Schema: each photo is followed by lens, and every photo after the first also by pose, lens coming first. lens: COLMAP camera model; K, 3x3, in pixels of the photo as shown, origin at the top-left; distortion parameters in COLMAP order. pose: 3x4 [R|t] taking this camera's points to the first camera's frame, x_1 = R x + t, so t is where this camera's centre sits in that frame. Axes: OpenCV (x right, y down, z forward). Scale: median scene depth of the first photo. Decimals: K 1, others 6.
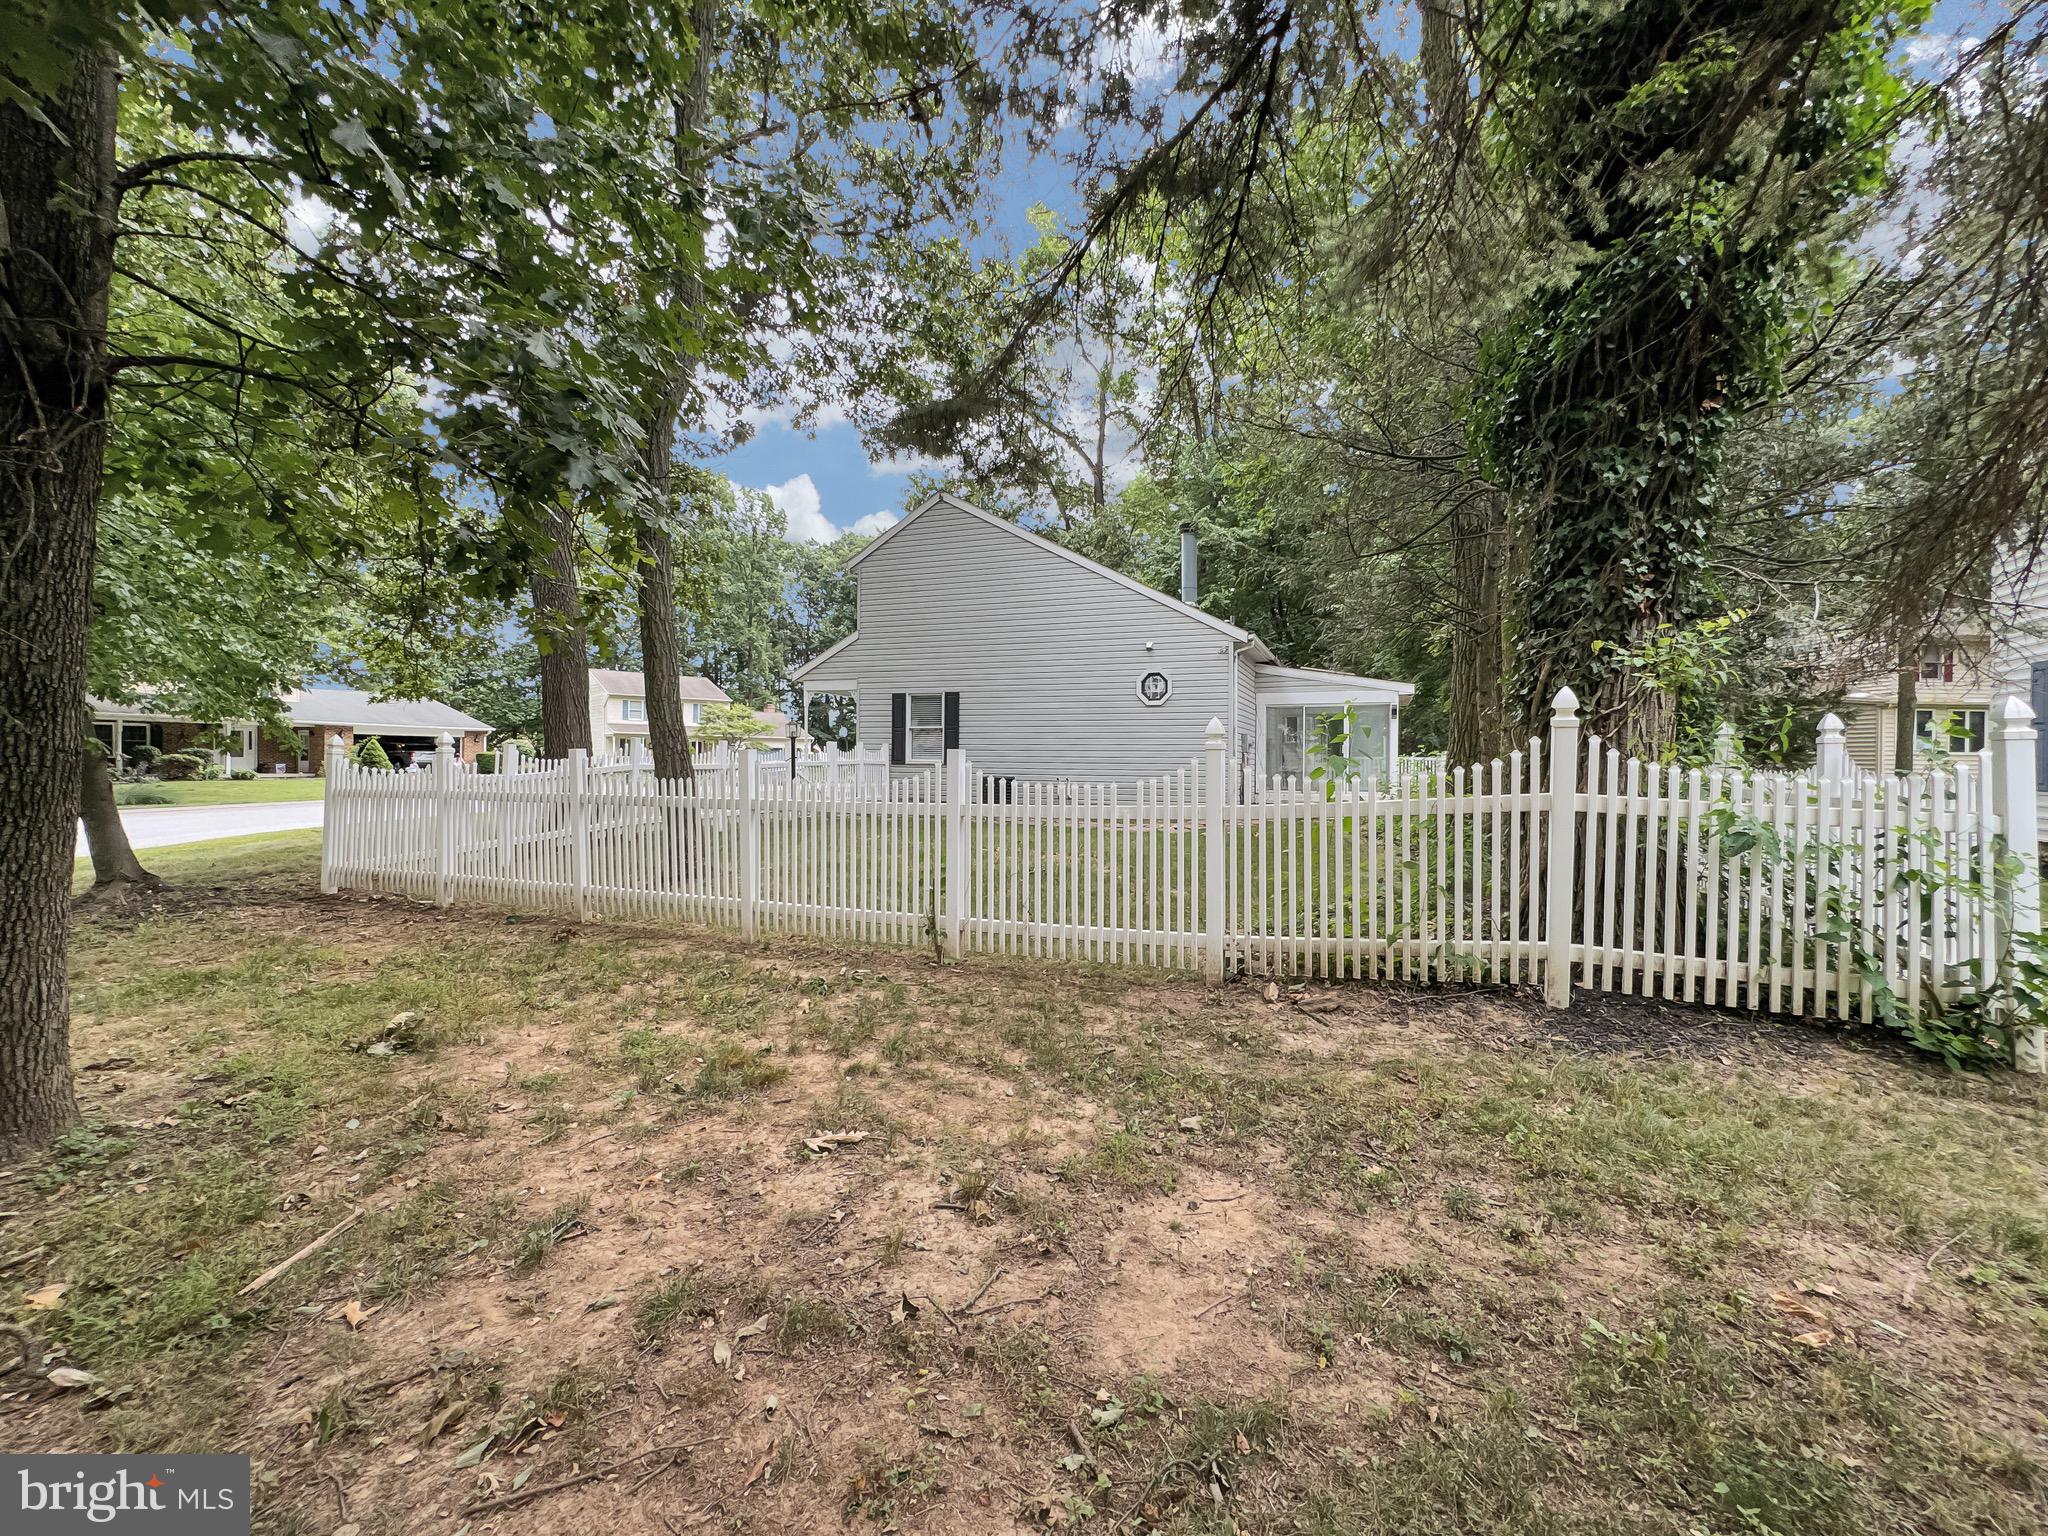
lens RADIAL K [[827.7, 0, 1025.5], [0, 827.7, 770.5], [0, 0, 1]] dist [-0.000581, -0.000068]
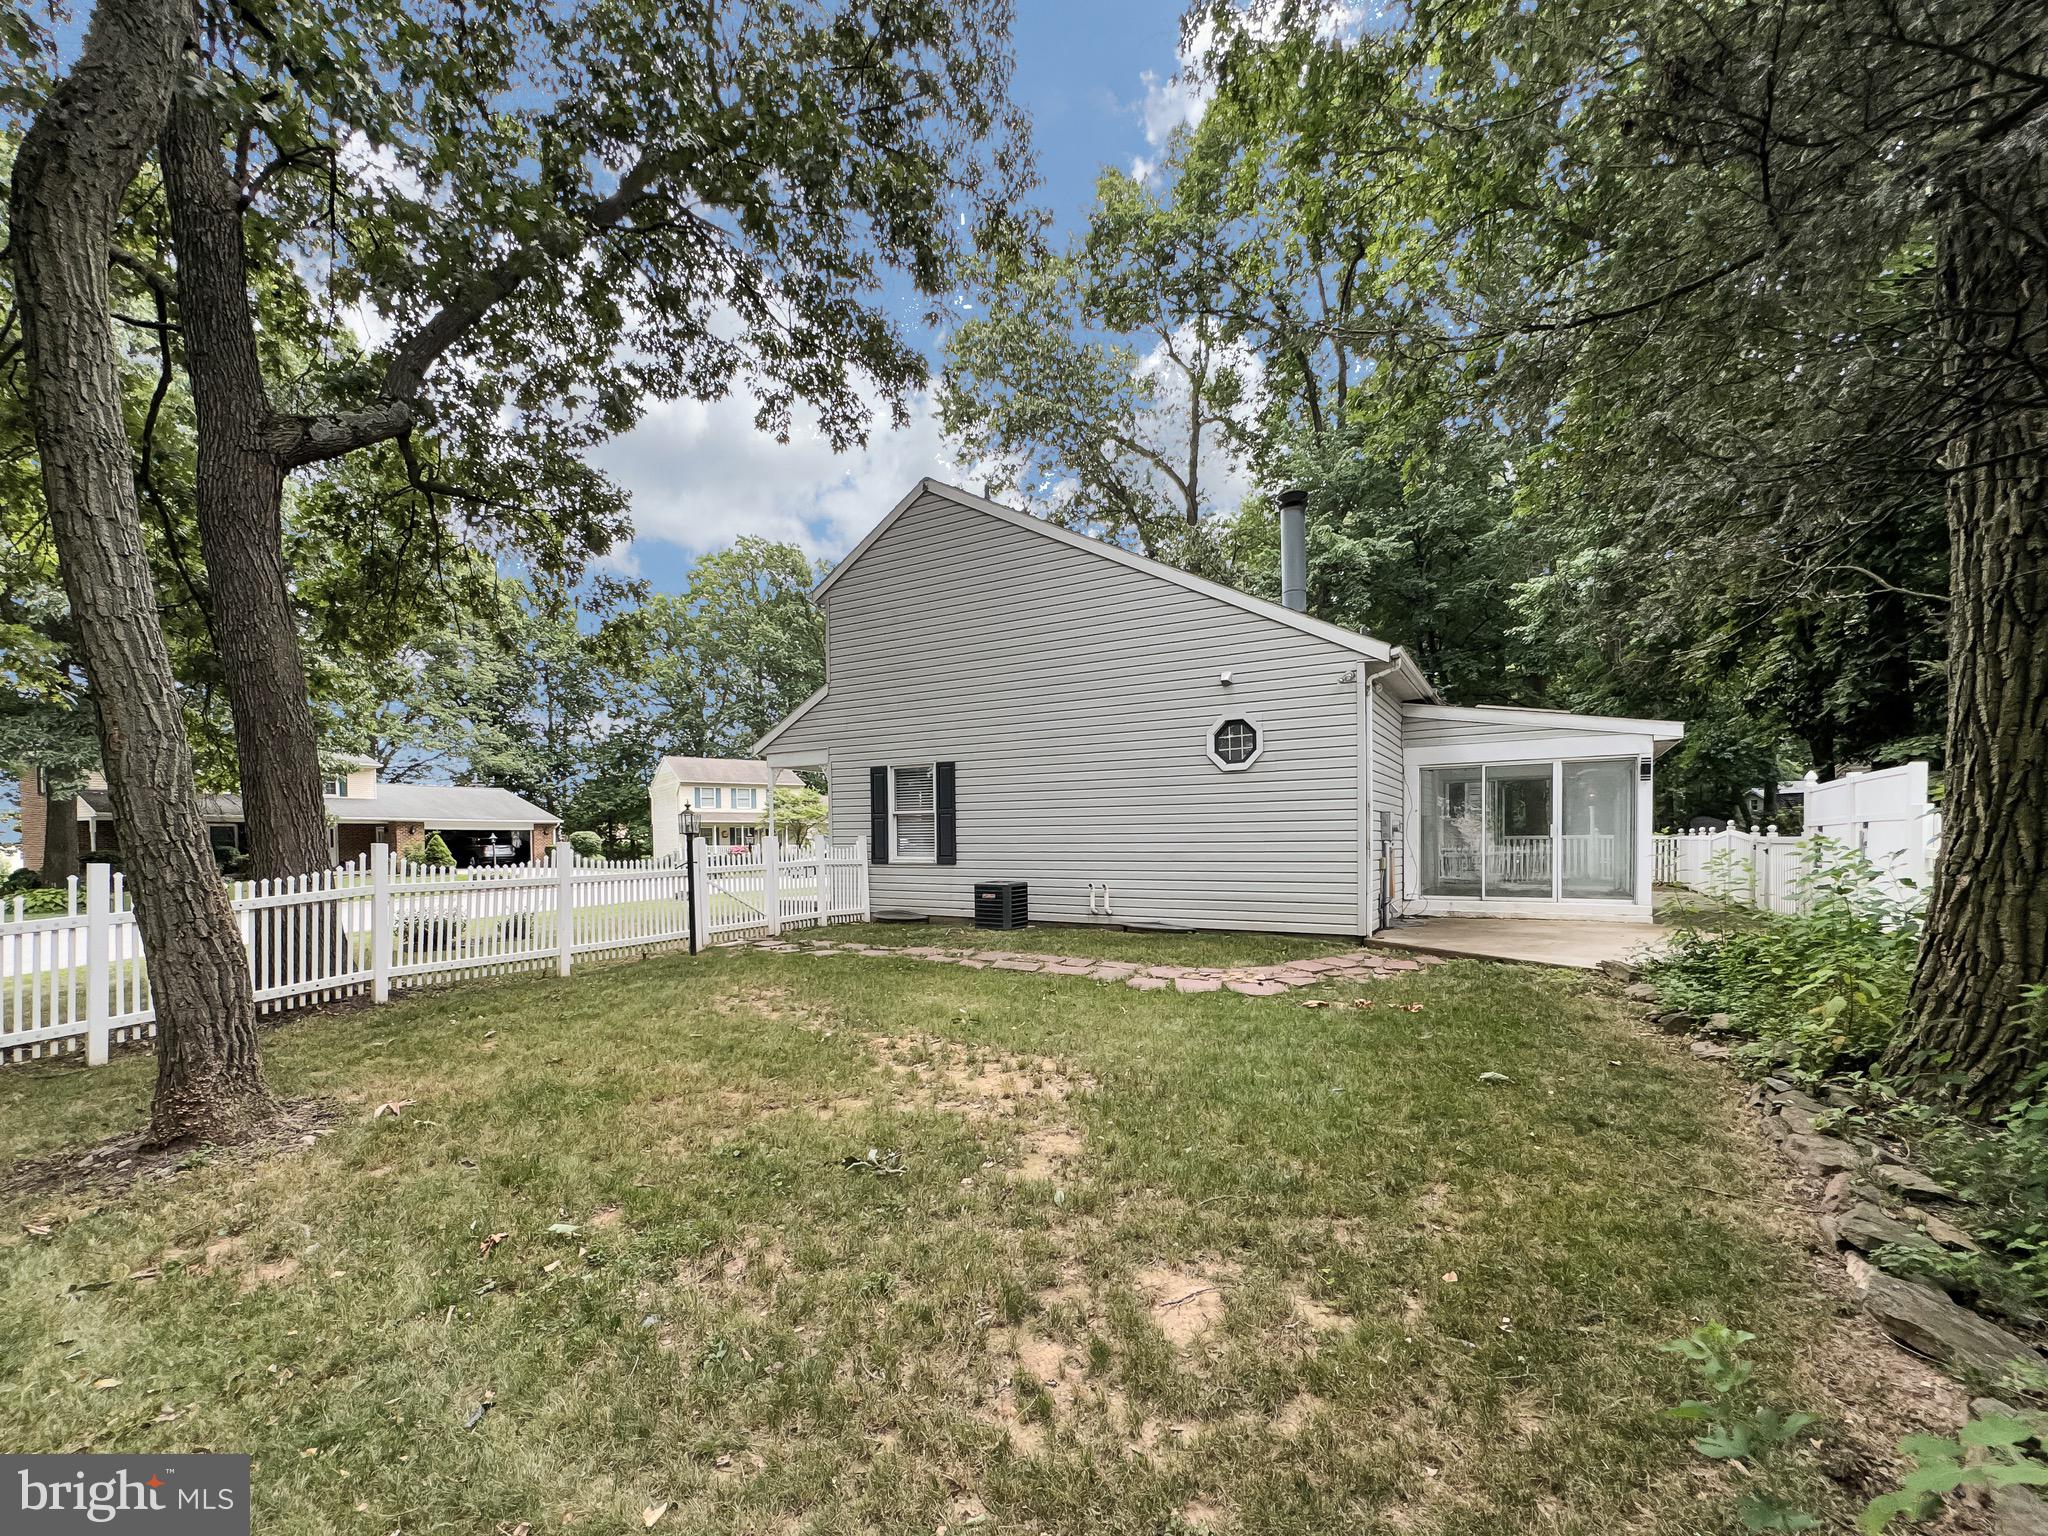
lens RADIAL K [[827.7, 0, 1001.3], [0, 827.7, 857.9], [0, 0, 1]] dist [-0.000581, -0.000068]
pose [[0.984717, -0.015042, -0.173510, 0.074701], [0.017031, 0.999805, 0.009978, -0.017470], [0.173327, -0.012780, 0.984781, 0.288028]]
